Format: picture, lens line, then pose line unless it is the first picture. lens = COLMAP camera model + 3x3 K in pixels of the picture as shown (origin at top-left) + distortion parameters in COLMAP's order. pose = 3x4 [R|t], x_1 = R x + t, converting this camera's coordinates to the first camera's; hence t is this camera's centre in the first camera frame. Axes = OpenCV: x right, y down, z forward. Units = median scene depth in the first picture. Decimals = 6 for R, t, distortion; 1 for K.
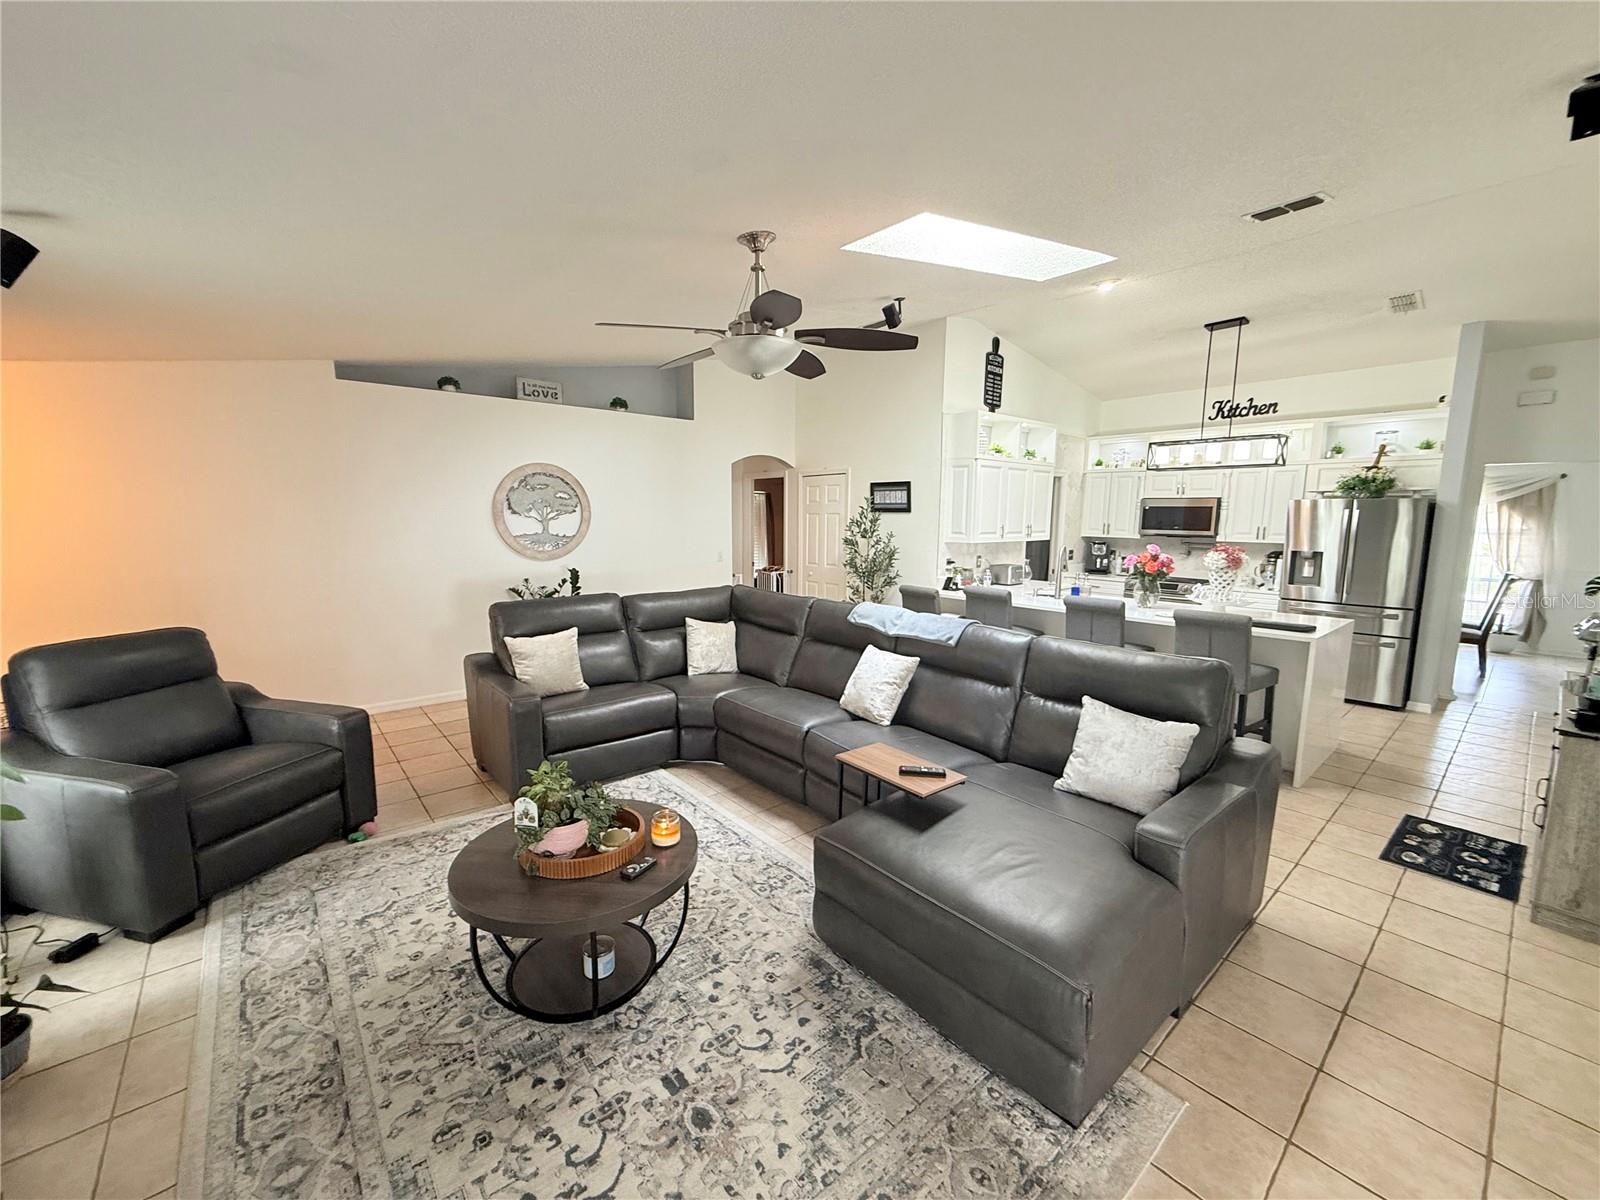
lens RADIAL K [[637.4, 0, 805.1], [0, 637.4, 599.0], [0, 0, 1]] dist [0.000897, 0.000094]
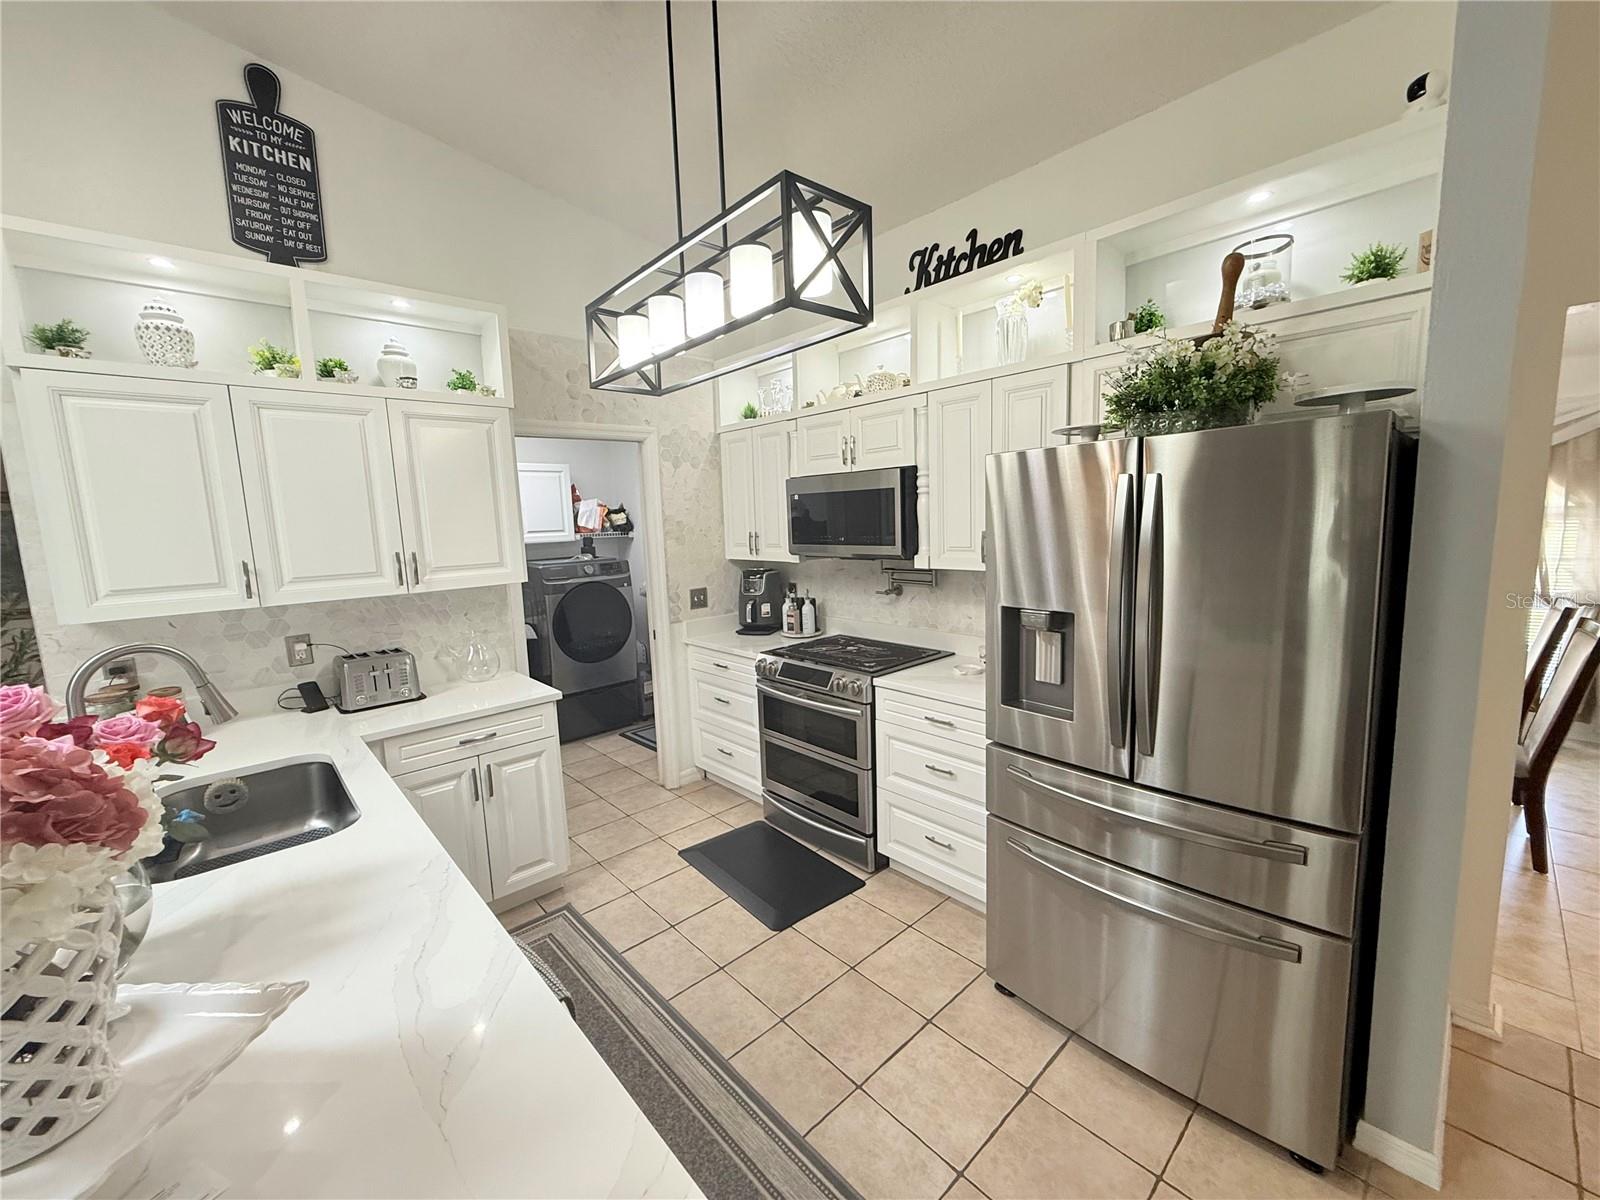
lens RADIAL K [[637.4, 0, 803.1], [0, 637.4, 601.5], [0, 0, 1]] dist [0.000897, 0.000094]
pose [[0.998467, -0.048284, 0.027044, 0.587306], [0.048417, 0.998818, -0.004303, -0.073459], [-0.026804, 0.005606, 0.999625, 0.603175]]
